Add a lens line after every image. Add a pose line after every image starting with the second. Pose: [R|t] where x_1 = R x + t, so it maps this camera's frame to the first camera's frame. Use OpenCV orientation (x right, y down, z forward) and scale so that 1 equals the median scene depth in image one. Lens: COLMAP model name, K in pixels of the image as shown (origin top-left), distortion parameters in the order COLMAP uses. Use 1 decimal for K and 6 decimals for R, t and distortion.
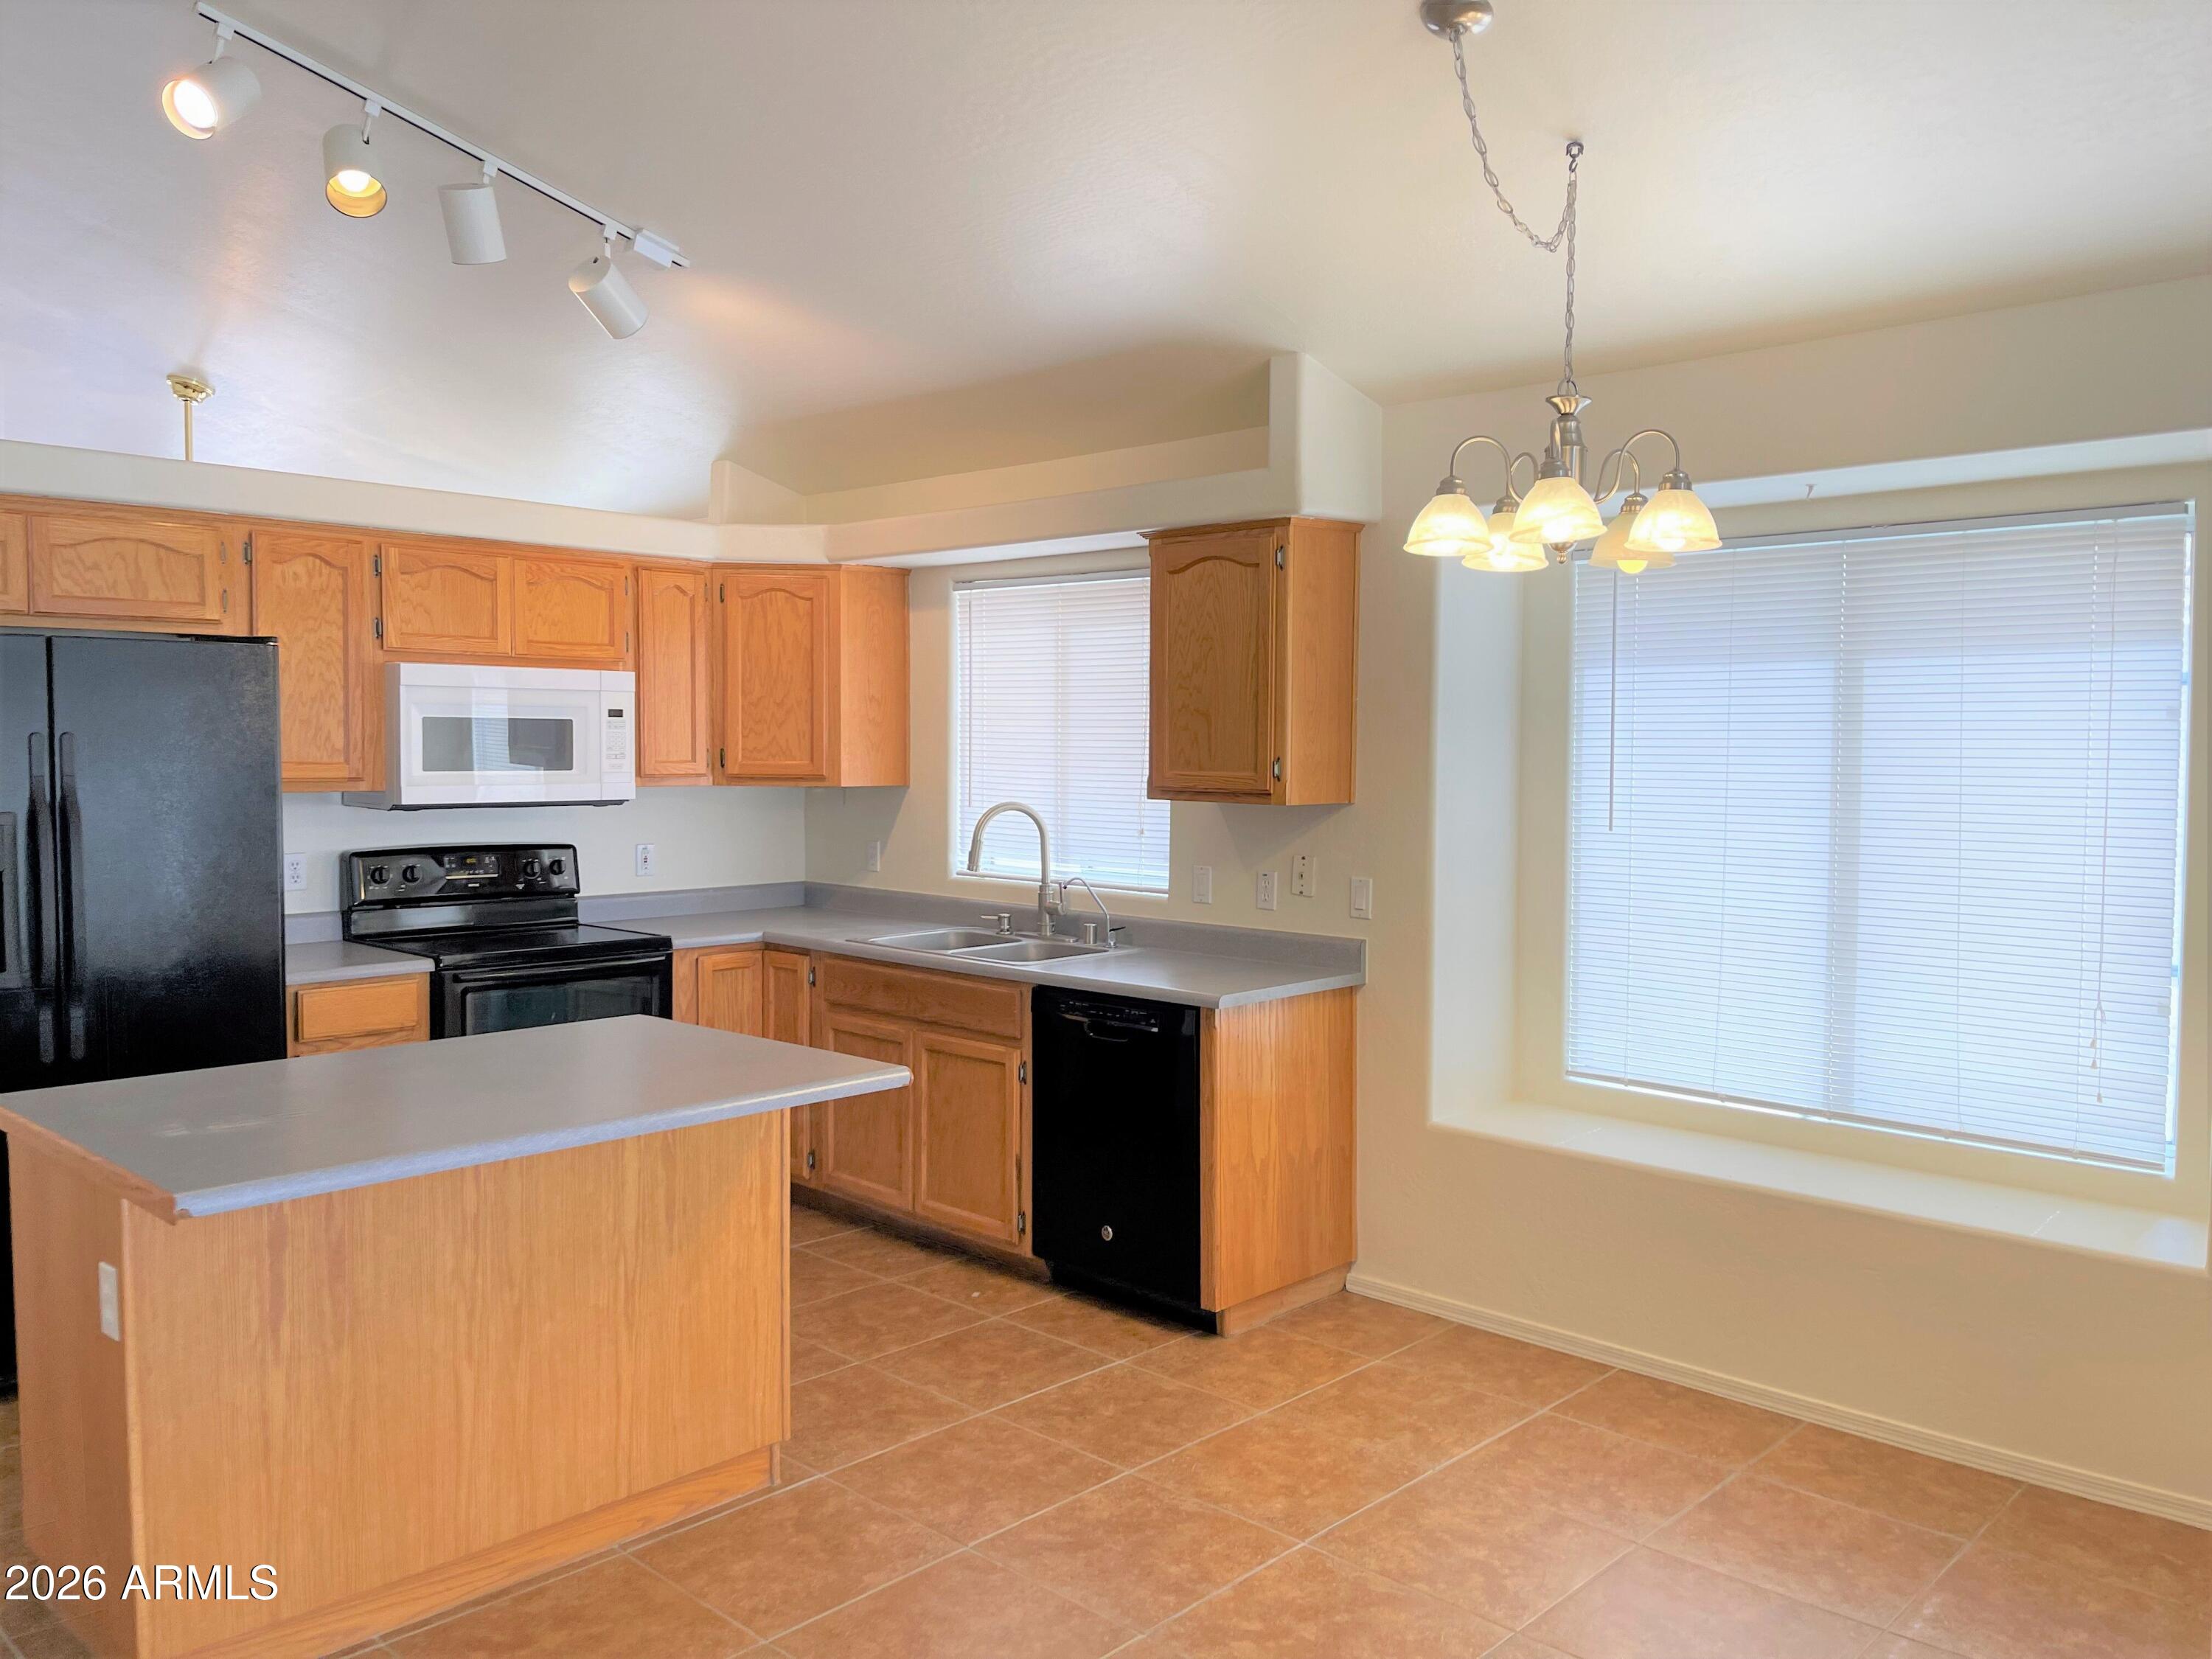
lens RADIAL K [[1713.4, 0, 1115.2], [0, 1713.4, 811.7], [0, 0, 1]] dist [0.064773, -0.061728]
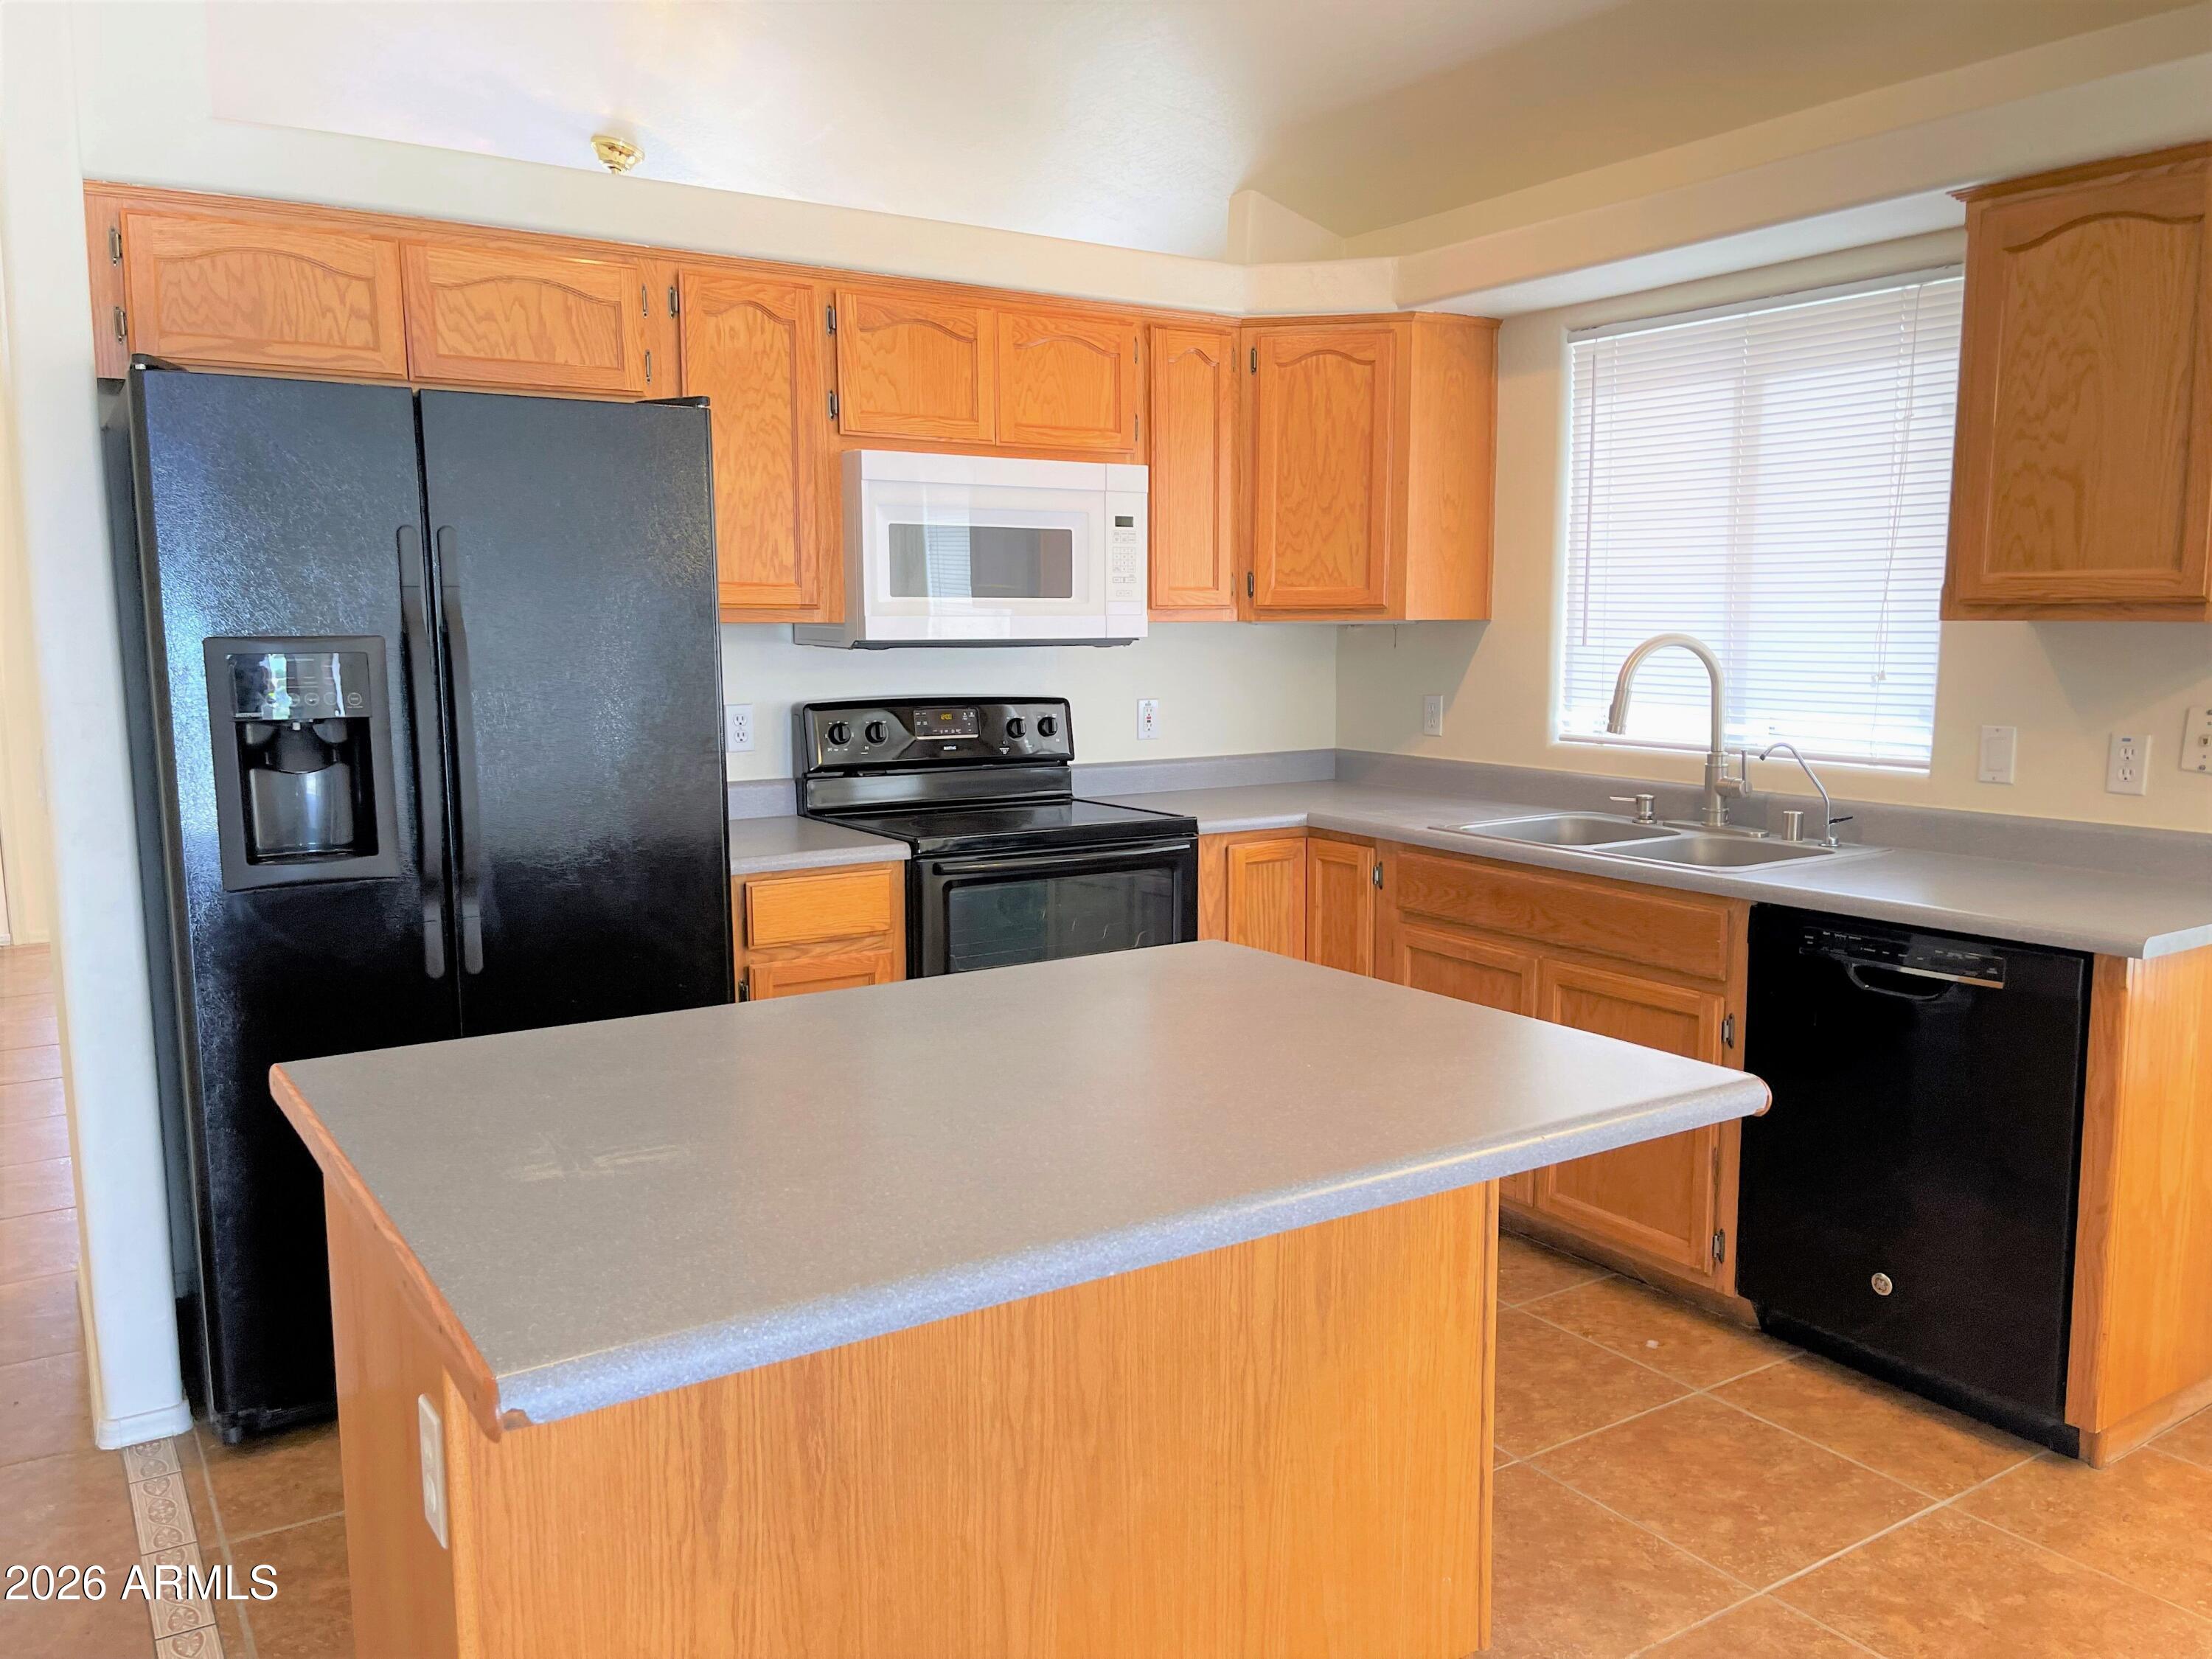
lens RADIAL K [[1713.4, 0, 1099.3], [0, 1713.4, 841.1], [0, 0, 1]] dist [0.064773, -0.061728]
pose [[0.970989, 0.020258, -0.238265, -0.134259], [0.001009, 0.996049, 0.088803, 0.017571], [0.239122, -0.086467, 0.967132, 0.292993]]
